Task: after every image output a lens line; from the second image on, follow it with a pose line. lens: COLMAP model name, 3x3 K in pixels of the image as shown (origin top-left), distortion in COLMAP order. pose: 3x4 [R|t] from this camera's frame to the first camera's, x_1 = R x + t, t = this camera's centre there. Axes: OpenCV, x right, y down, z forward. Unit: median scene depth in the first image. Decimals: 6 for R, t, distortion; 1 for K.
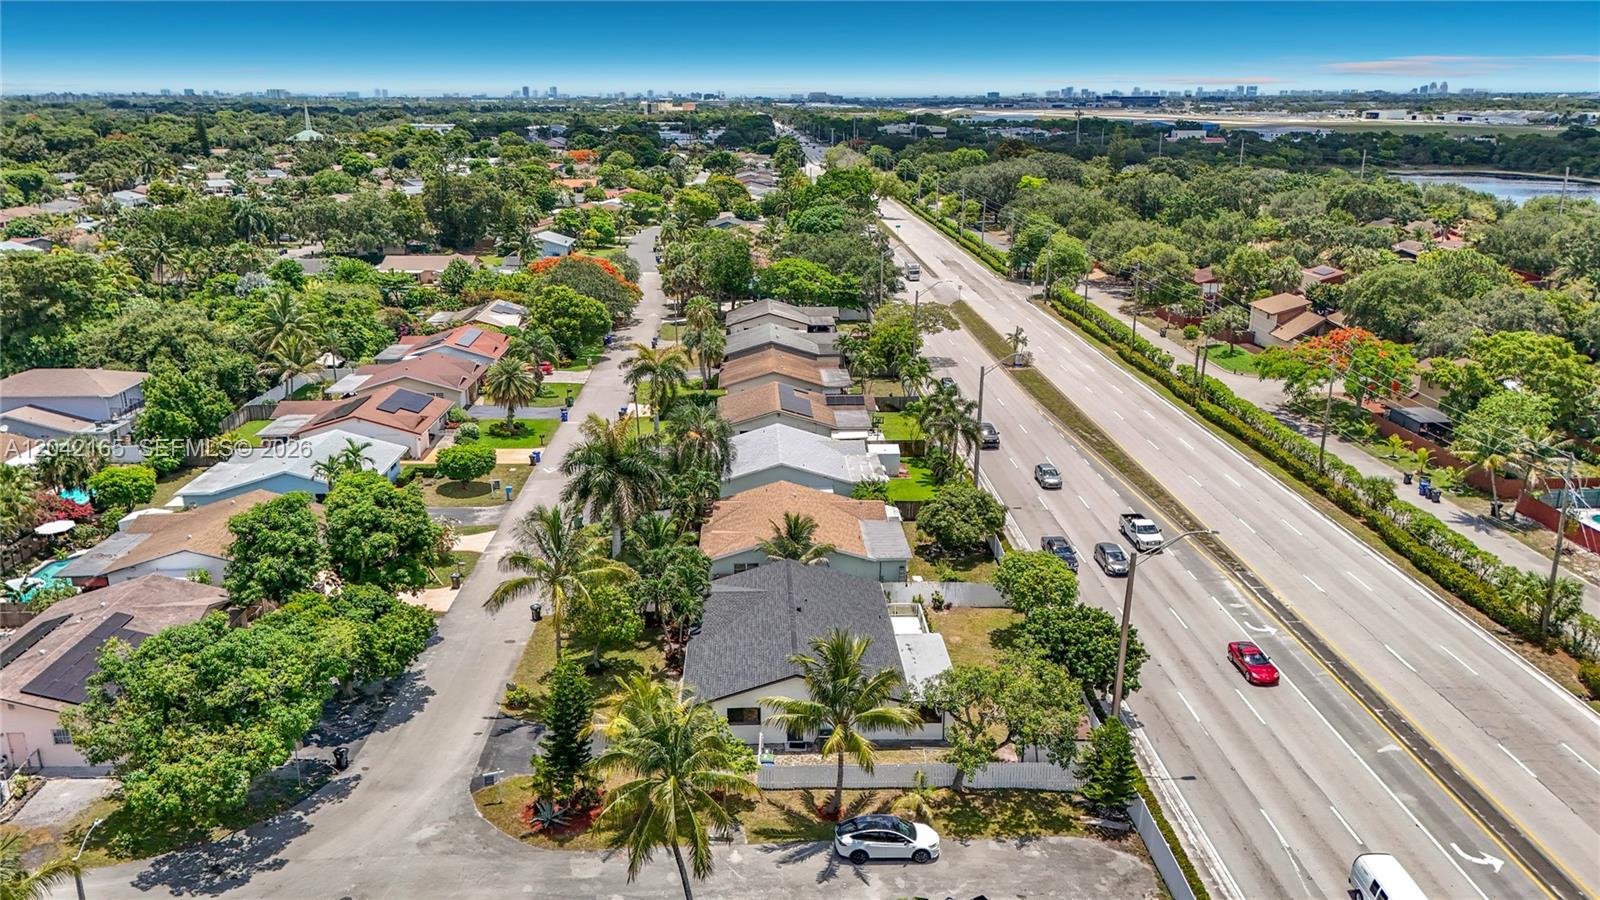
lens RADIAL K [[1193.2, 0, 812.4], [0, 1193.2, 440.9], [0, 0, 1]] dist [0.043079, -0.031244]
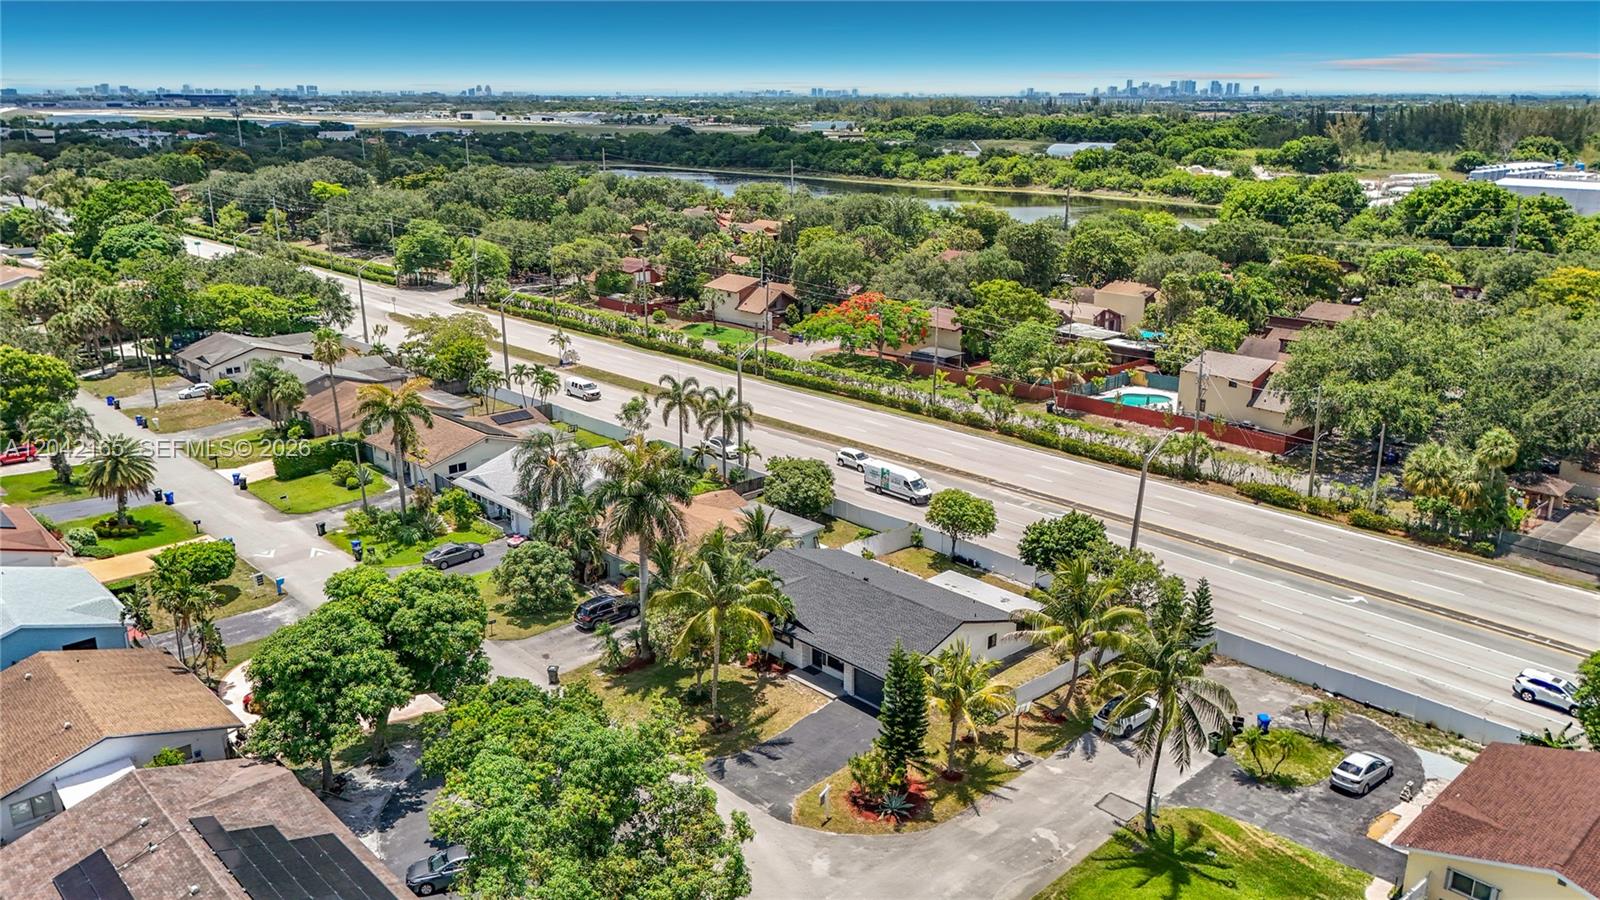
lens RADIAL K [[1193.2, 0, 811.2], [0, 1193.2, 467.0], [0, 0, 1]] dist [0.043079, -0.031244]
pose [[0.751587, -0.193015, 0.630763, -0.276582], [0.180518, 0.979913, 0.084759, -0.022520], [-0.634452, 0.050161, 0.771333, 0.077684]]
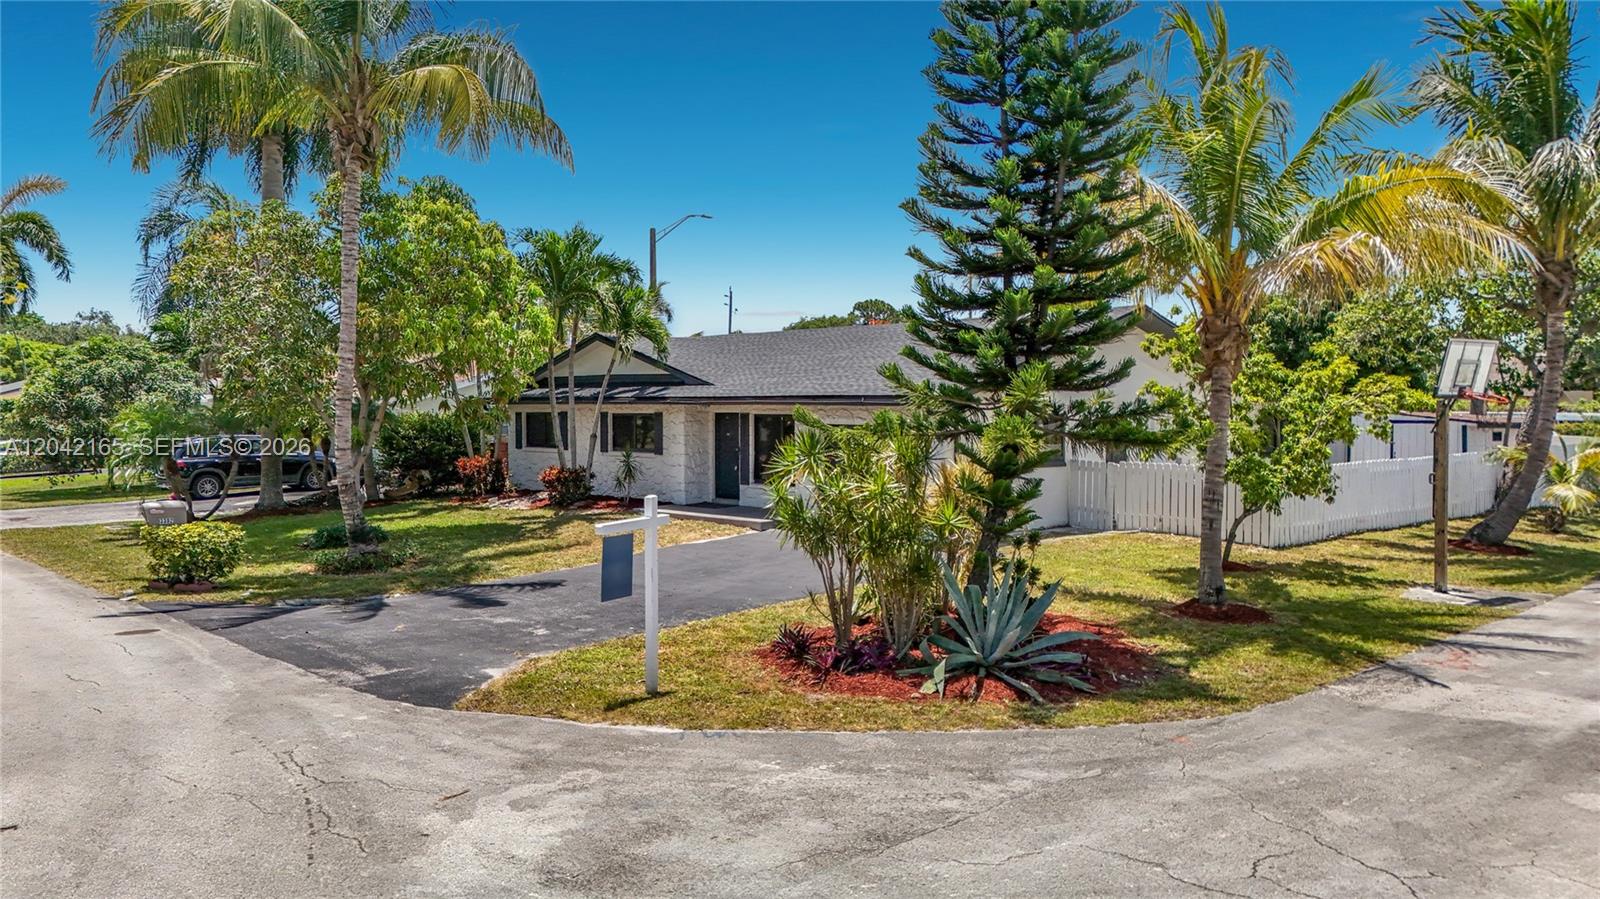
lens RADIAL K [[1193.2, 0, 804.6], [0, 1193.2, 435.7], [0, 0, 1]] dist [0.043079, -0.031244]
pose [[0.758403, -0.019465, 0.651495, -0.120022], [0.183725, 0.965406, -0.185029, 0.099614], [-0.625356, 0.260022, 0.735743, 0.277179]]
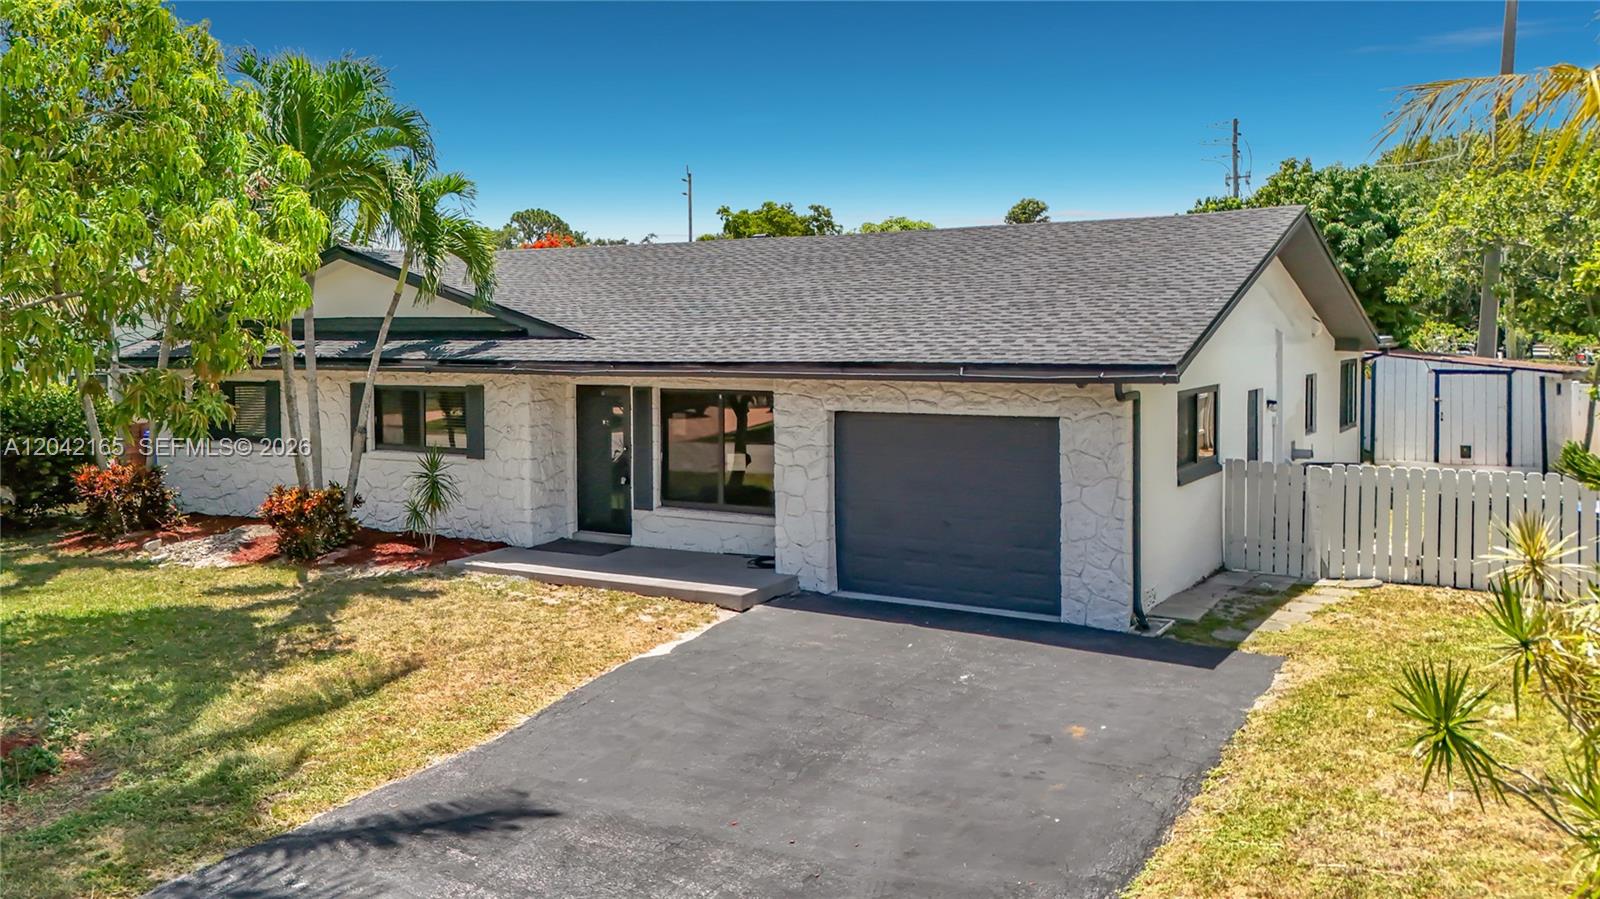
lens RADIAL K [[1348.3, 0, 747.8], [0, 1348.3, 369.7], [0, 0, 1]] dist [0.043224, -0.013220]
pose [[0.576320, -0.029325, 0.816697, -0.104488], [0.234713, 0.963191, -0.131045, 0.082150], [-0.782793, 0.267213, 0.561990, 0.327312]]
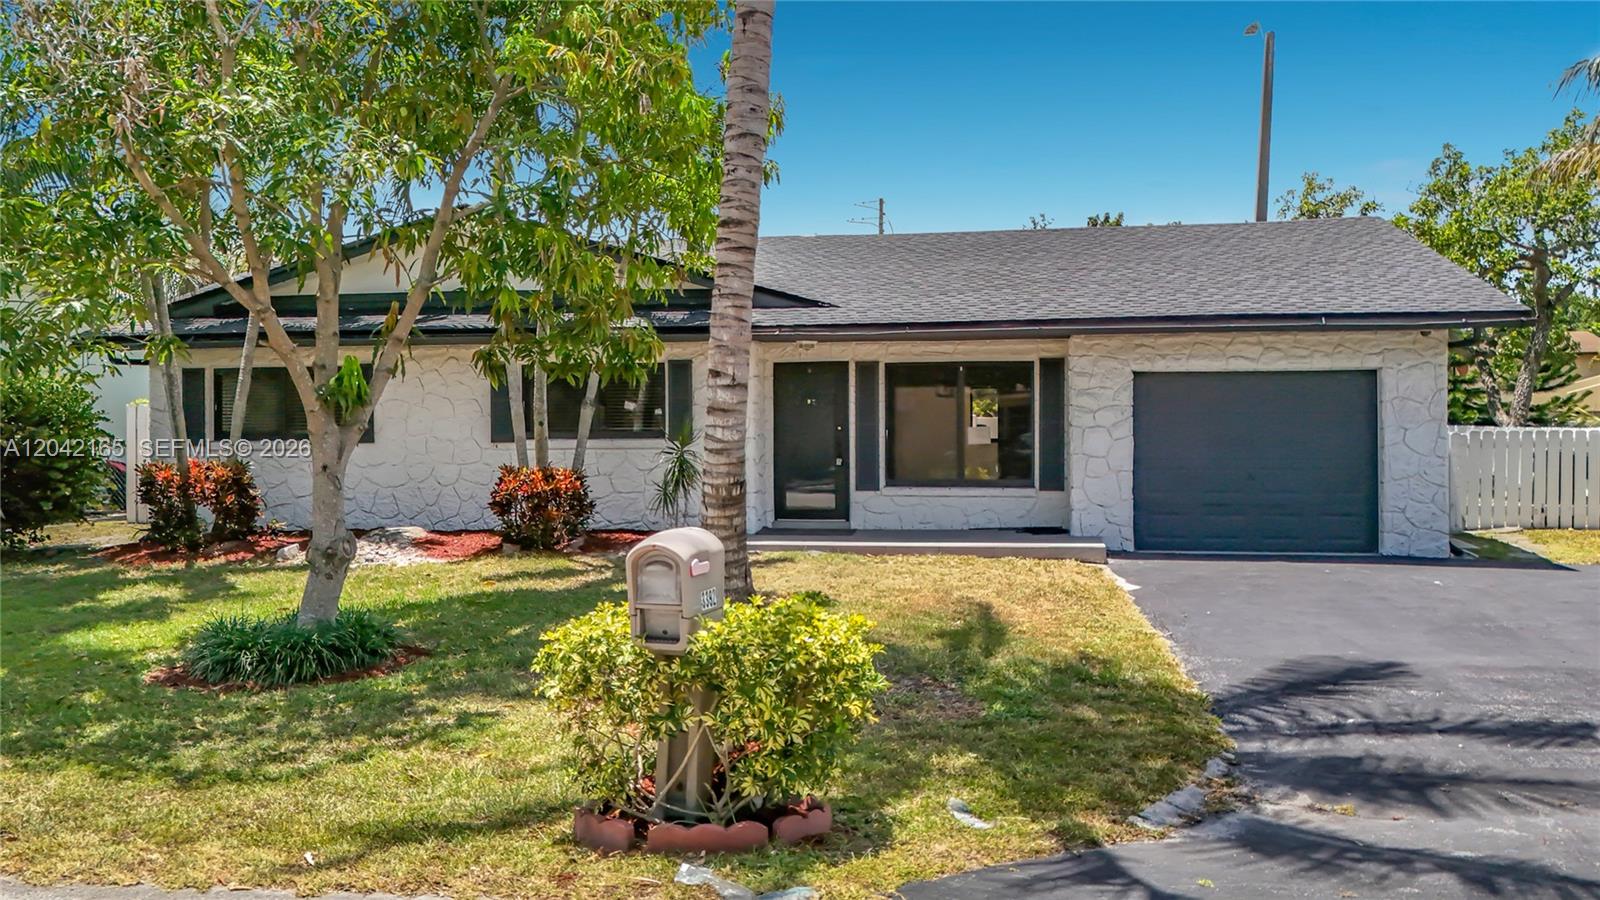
lens RADIAL K [[1470.4, 0, 774.6], [0, 1470.4, 418.9], [0, 0, 1]] dist [0.031927, 0.000000]
pose [[0.220579, 0.001567, 0.975368, -0.128639], [0.277945, 0.958436, -0.064397, 0.077551], [-0.934929, 0.285304, 0.210975, 0.372092]]
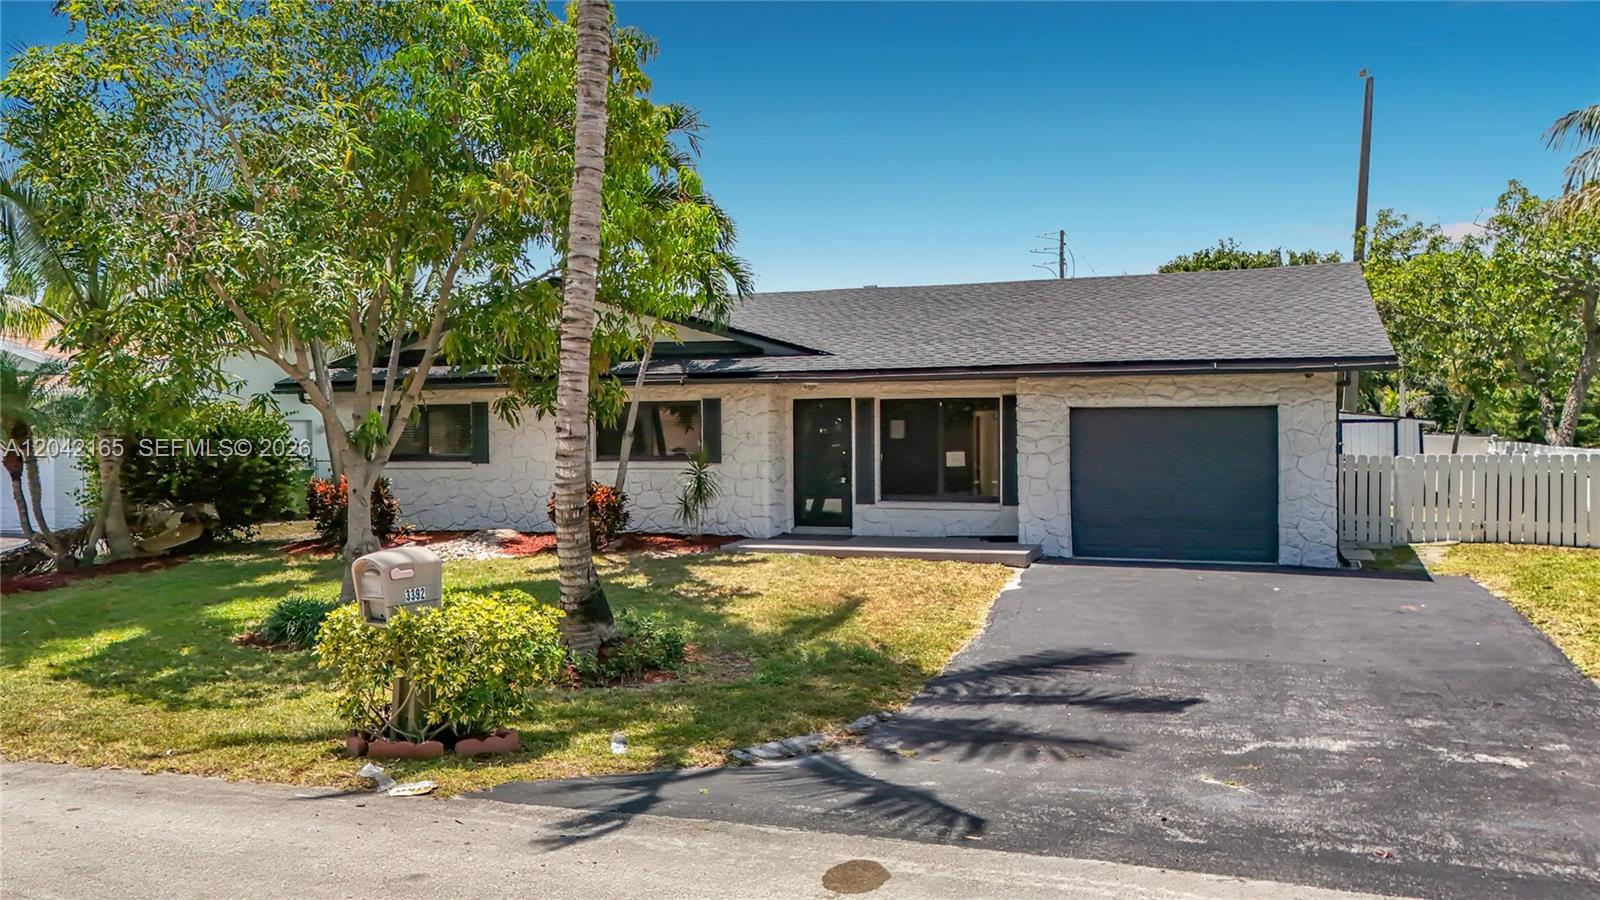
lens RADIAL K [[1322.4, 0, 786.9], [0, 1322.4, 447.6], [0, 0, 1]] dist [0.043910, -0.013202]
pose [[0.392053, -0.015524, 0.919812, -0.133299], [0.263507, 0.959857, -0.096116, 0.081785], [-0.881396, 0.280060, 0.380406, 0.351816]]
